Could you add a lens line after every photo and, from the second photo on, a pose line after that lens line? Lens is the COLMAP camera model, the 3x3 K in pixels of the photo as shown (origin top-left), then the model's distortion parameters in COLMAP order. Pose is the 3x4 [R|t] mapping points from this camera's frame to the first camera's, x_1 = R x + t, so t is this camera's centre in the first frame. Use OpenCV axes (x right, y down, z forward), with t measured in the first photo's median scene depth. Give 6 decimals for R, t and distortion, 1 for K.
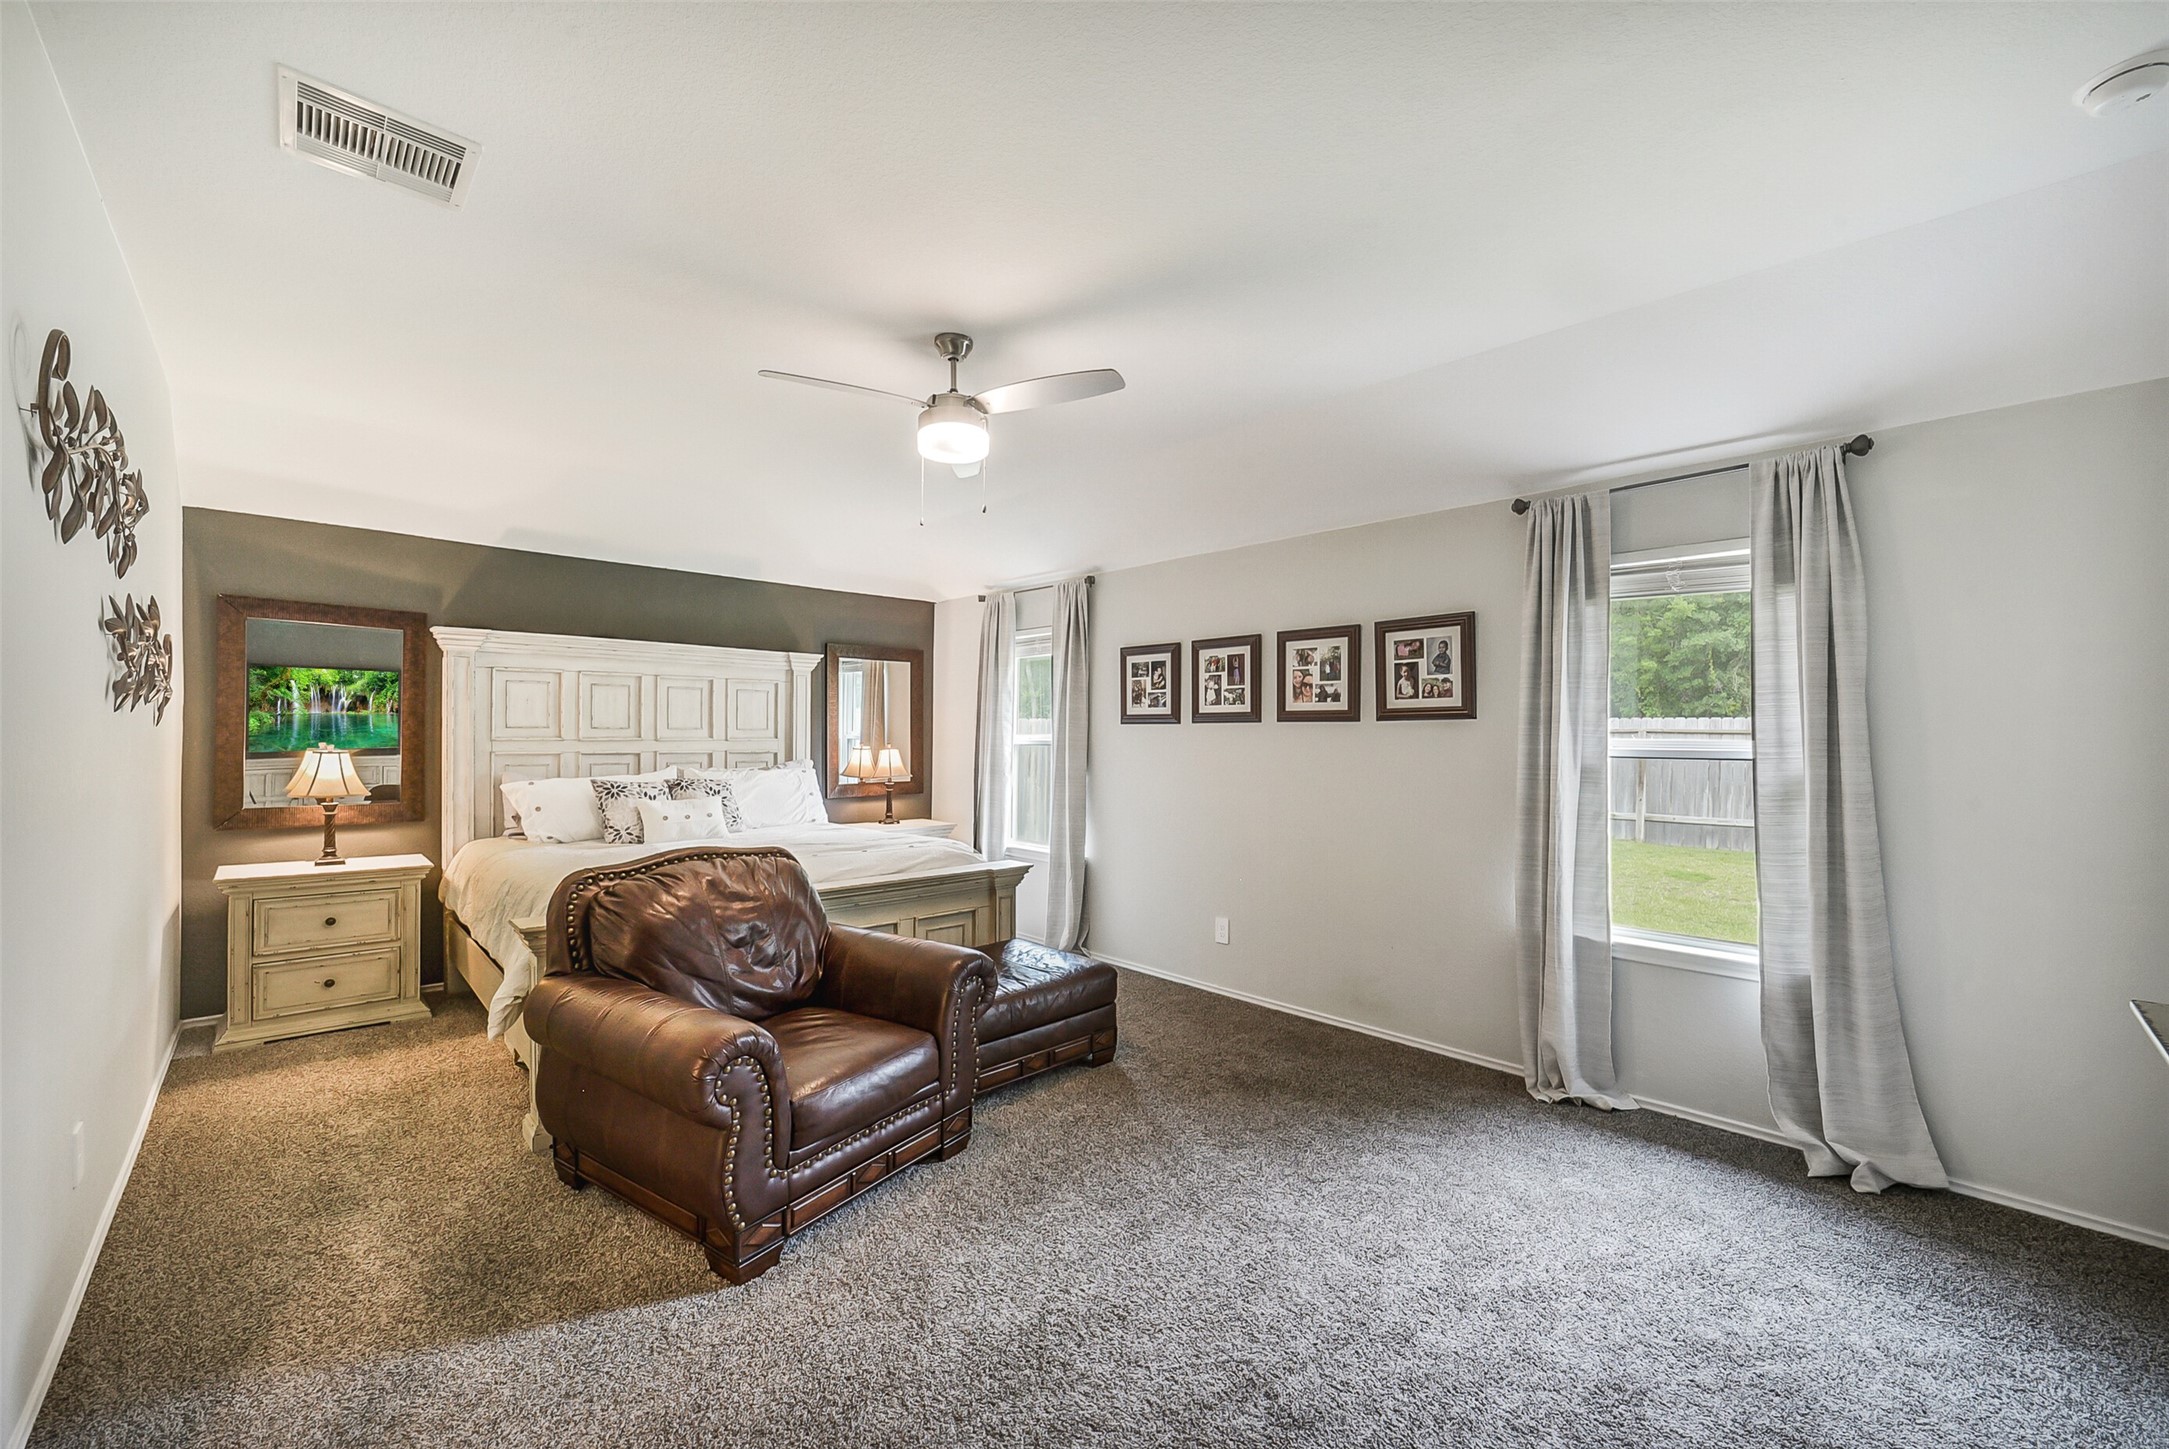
lens RADIAL K [[851.0, 0, 1082.7], [0, 851.0, 736.8], [0, 0, 1]] dist [-0.037726, 0.009188]
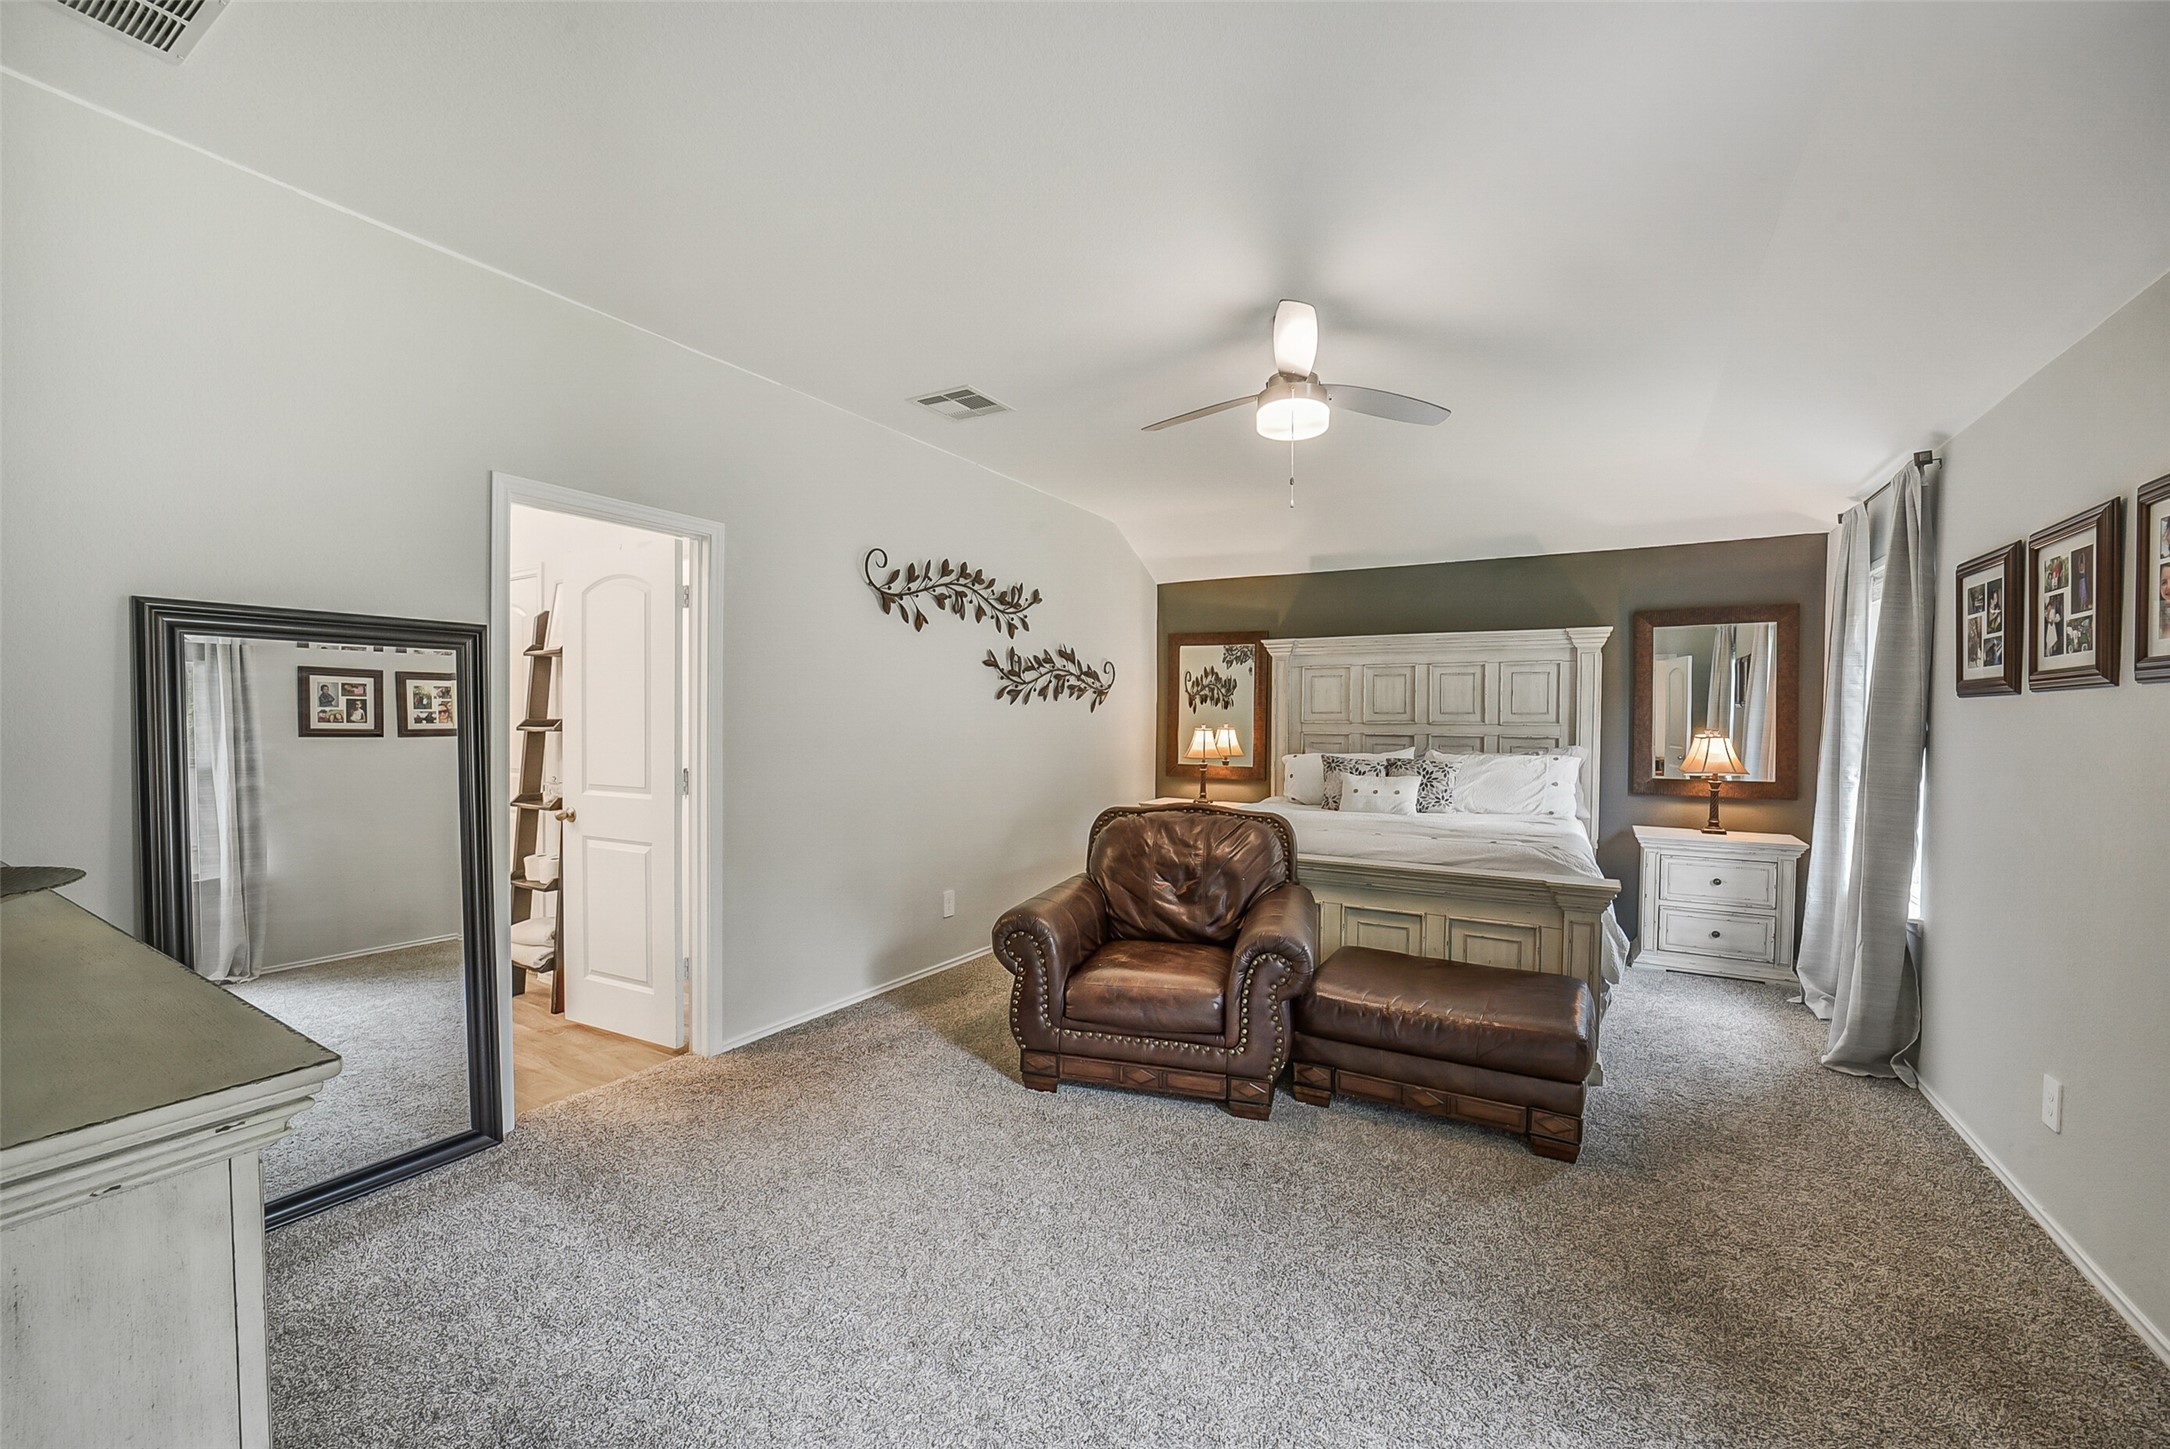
lens RADIAL K [[851.4, 0, 1083.2], [0, 851.4, 736.8], [0, 0, 1]] dist [-0.037726, 0.009188]
pose [[0.273372, 0.016580, -0.961766, 0.449562], [-0.008075, 0.999856, 0.014941, 0.008393], [0.961875, 0.003682, 0.273466, 0.300093]]
